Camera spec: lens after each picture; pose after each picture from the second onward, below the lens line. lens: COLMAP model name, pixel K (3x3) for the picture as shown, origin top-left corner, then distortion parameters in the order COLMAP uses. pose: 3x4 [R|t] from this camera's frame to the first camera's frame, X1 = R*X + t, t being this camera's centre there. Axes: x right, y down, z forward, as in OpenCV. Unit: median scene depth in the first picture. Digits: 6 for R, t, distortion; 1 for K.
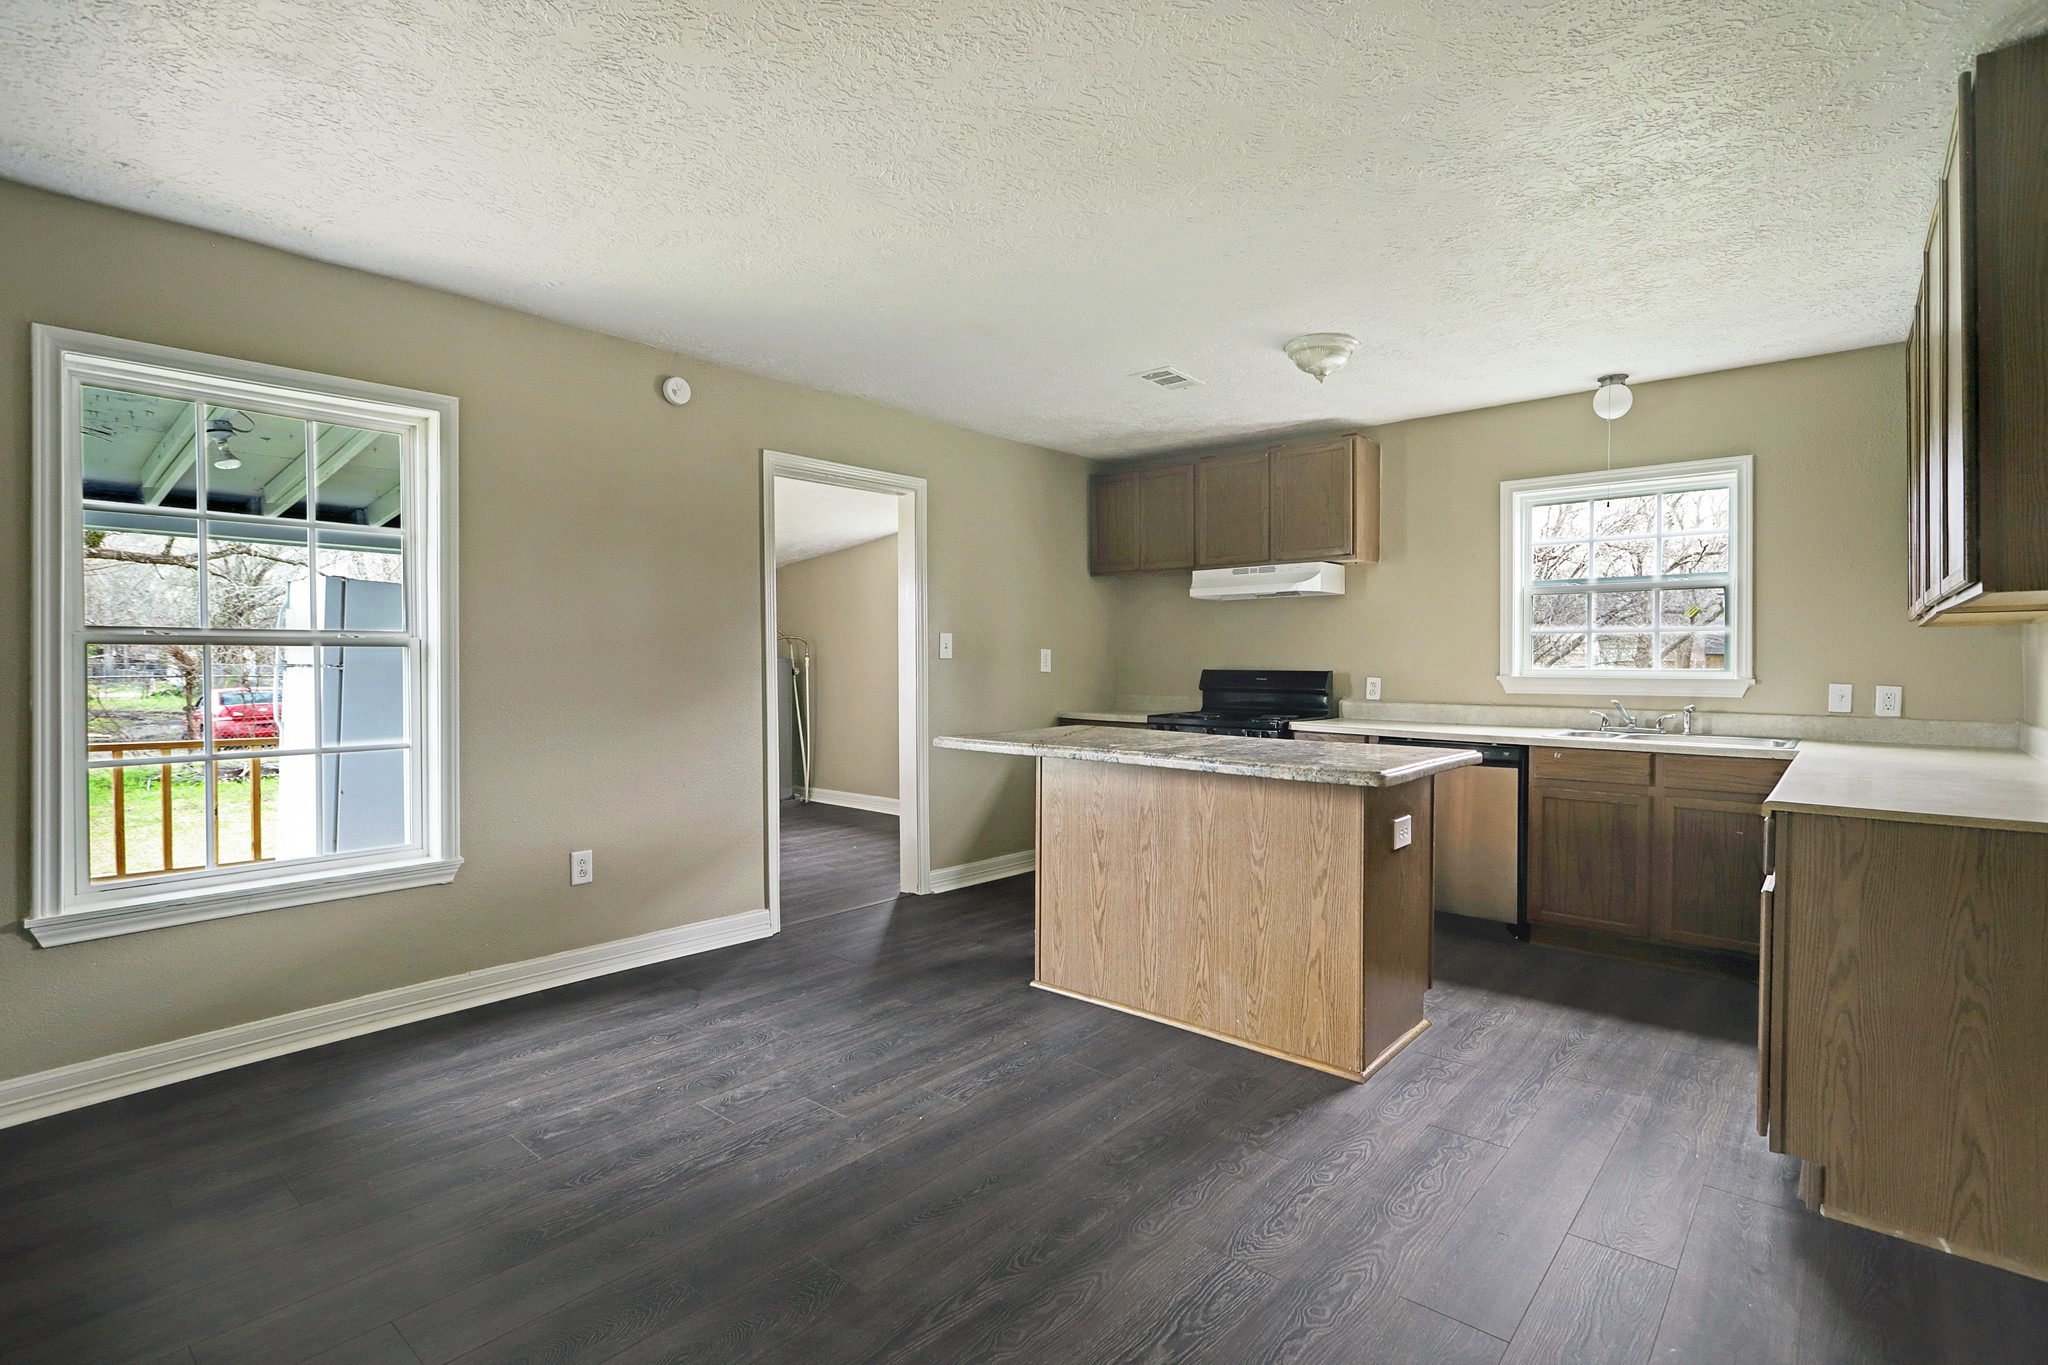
lens RADIAL K [[992.4, 0, 1019.2], [0, 992.4, 680.8], [0, 0, 1]] dist [-0.002686, 0.000794]
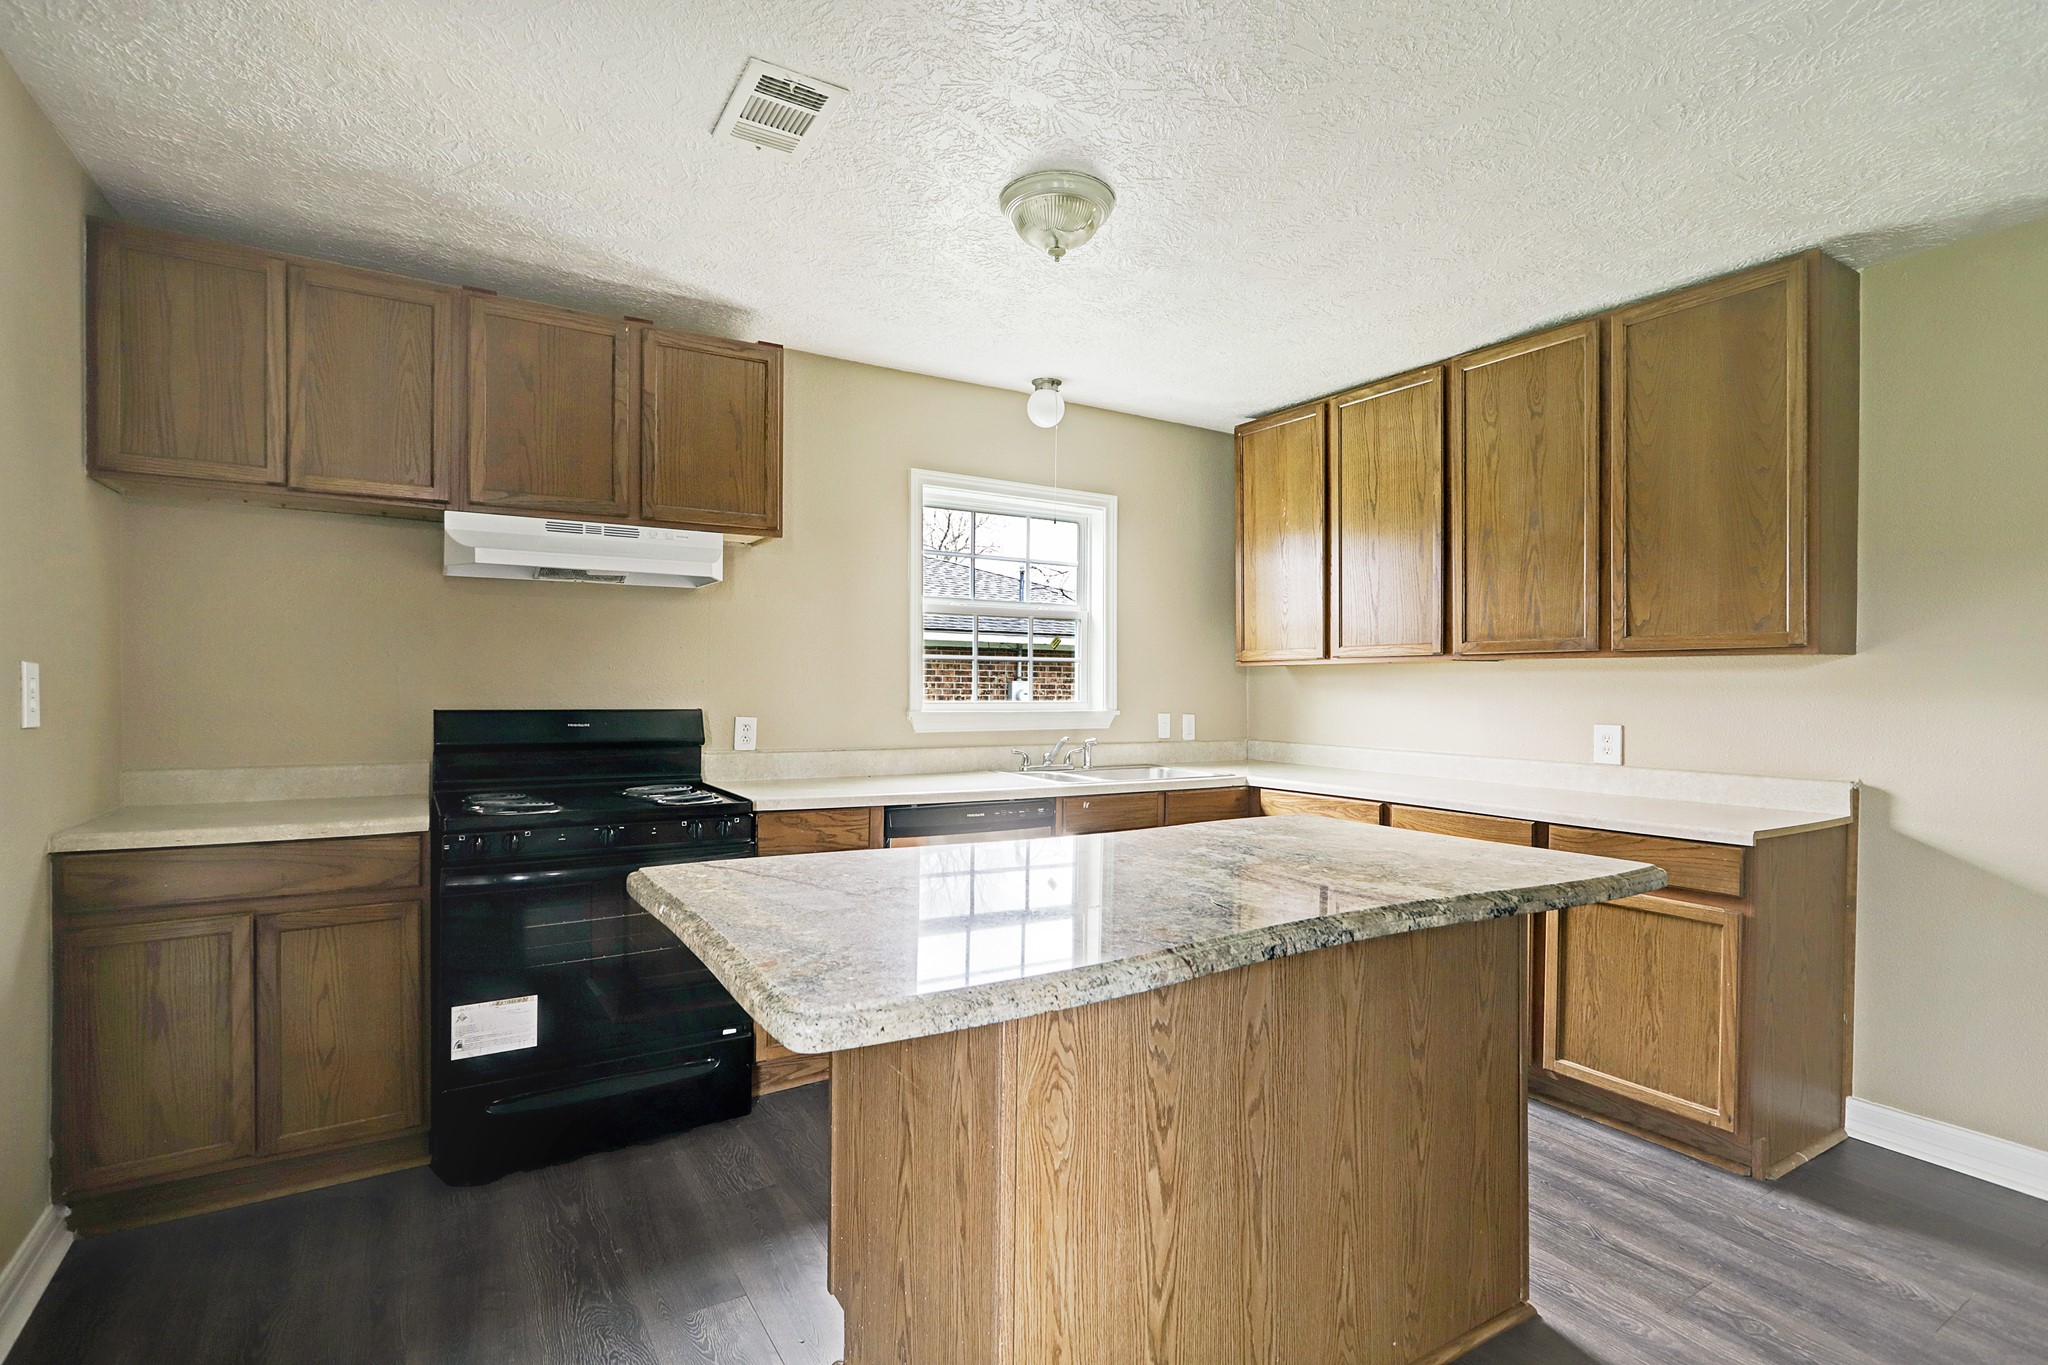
lens RADIAL K [[992.4, 0, 1019.2], [0, 992.4, 680.8], [0, 0, 1]] dist [-0.002686, 0.000794]
pose [[0.277994, 0.001928, 0.960581, -0.345756], [0.011481, 0.999920, -0.005329, -0.032770], [-0.960514, 0.012510, 0.277950, 0.935605]]
